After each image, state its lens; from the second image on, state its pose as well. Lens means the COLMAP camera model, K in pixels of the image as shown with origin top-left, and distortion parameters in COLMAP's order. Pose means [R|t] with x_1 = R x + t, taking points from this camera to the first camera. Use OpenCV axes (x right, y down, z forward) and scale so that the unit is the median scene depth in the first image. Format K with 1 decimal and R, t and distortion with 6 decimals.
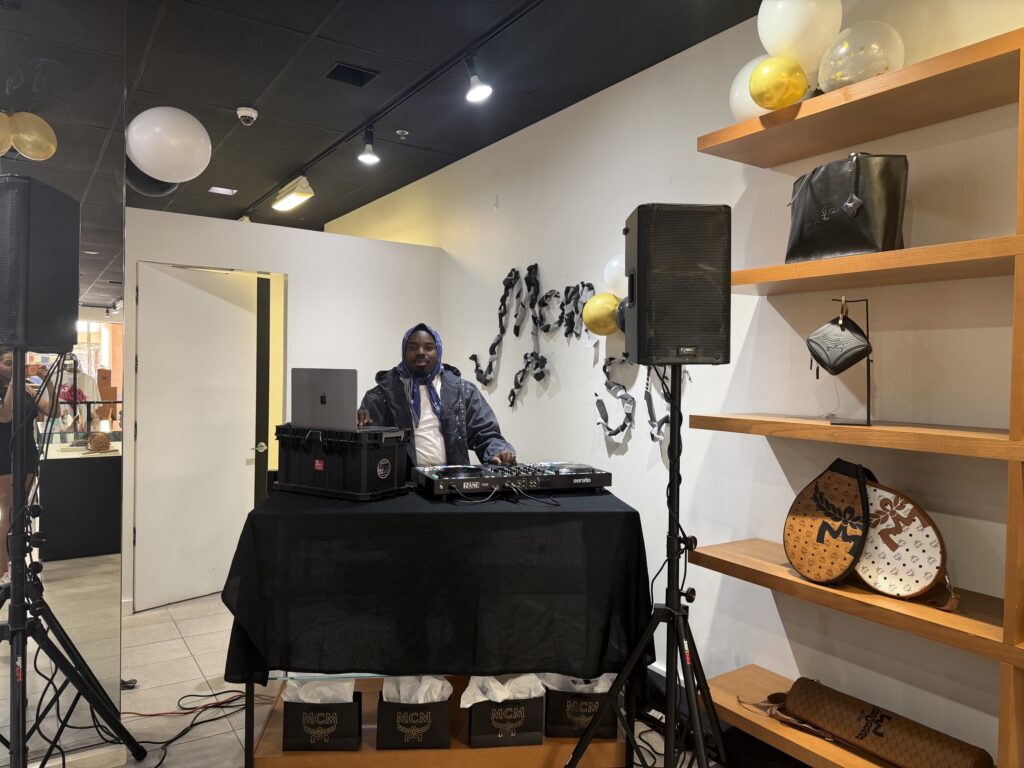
lens RADIAL K [[725.7, 0, 512.0], [0, 725.7, 384.0], [0, 0, 1]] dist [0.160589, -0.298880]
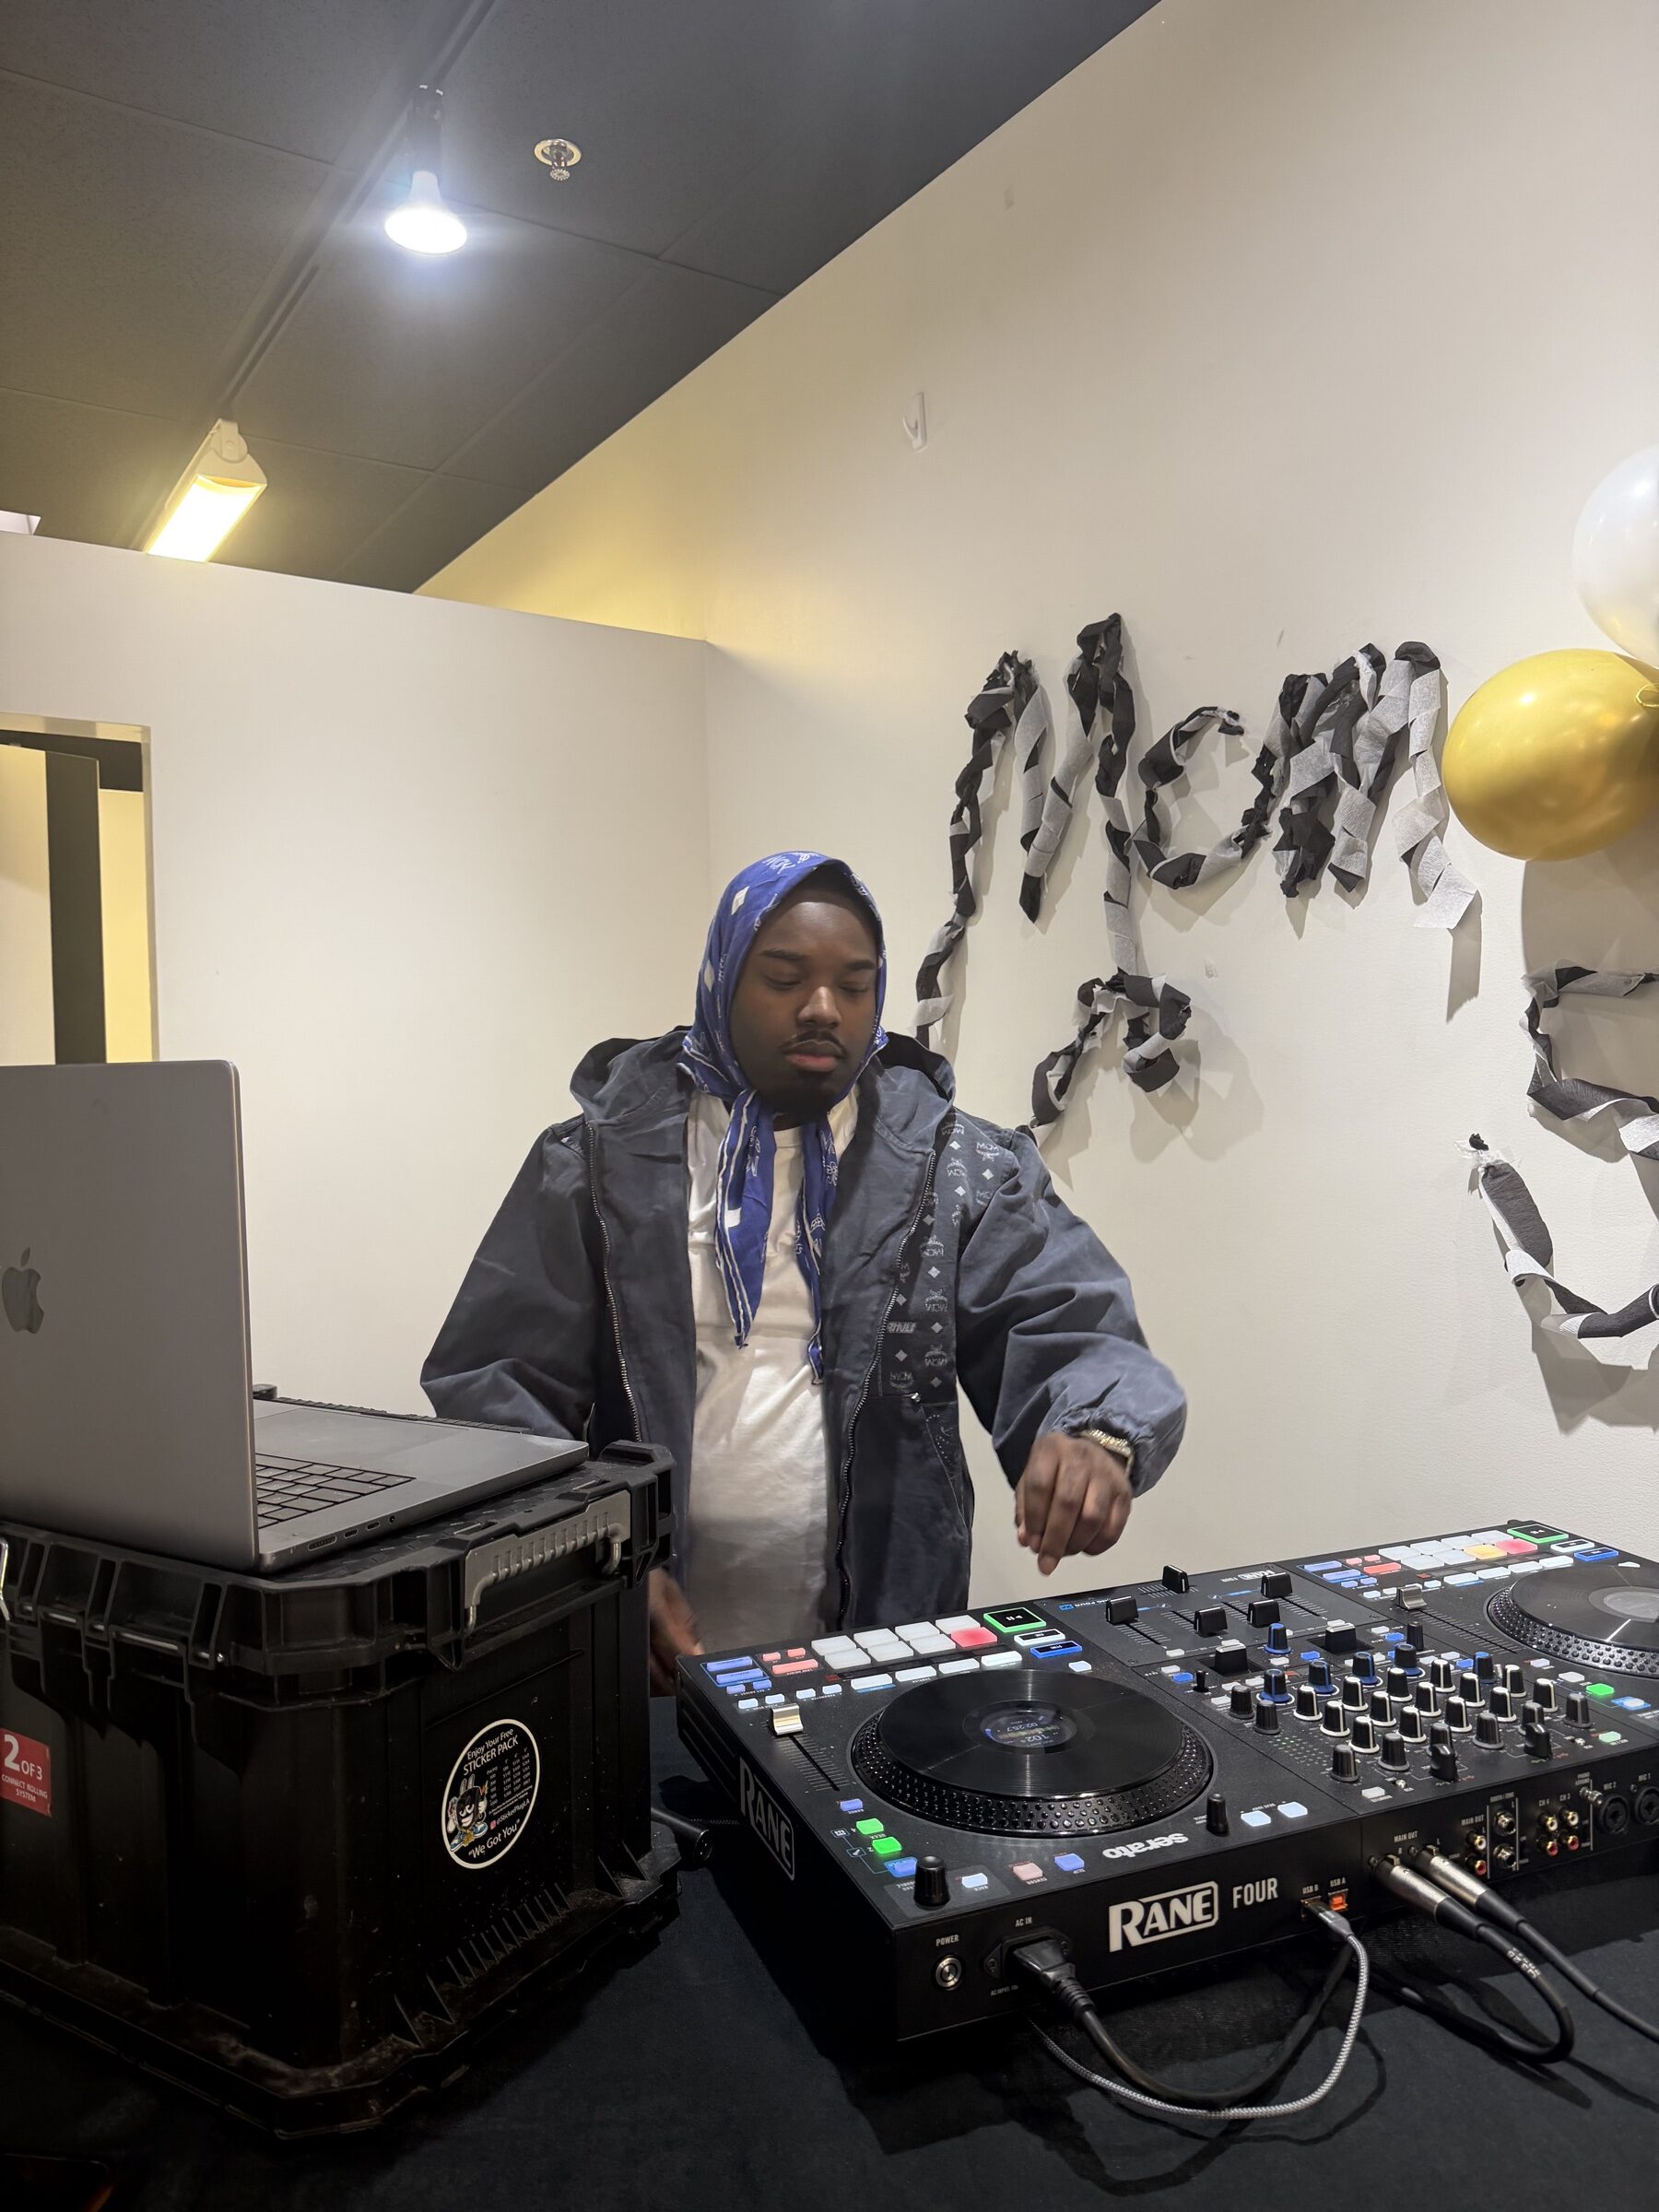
lens RADIAL K [[1567.5, 0, 829.5], [0, 1567.5, 1106.0], [0, 0, 1]] dist [0.160589, -0.298880]
pose [[0.999140, -0.041469, -0.000099, -0.071505], [0.041468, 0.999105, 0.008333, -0.007732], [-0.000247, -0.008330, 0.999965, 0.468146]]
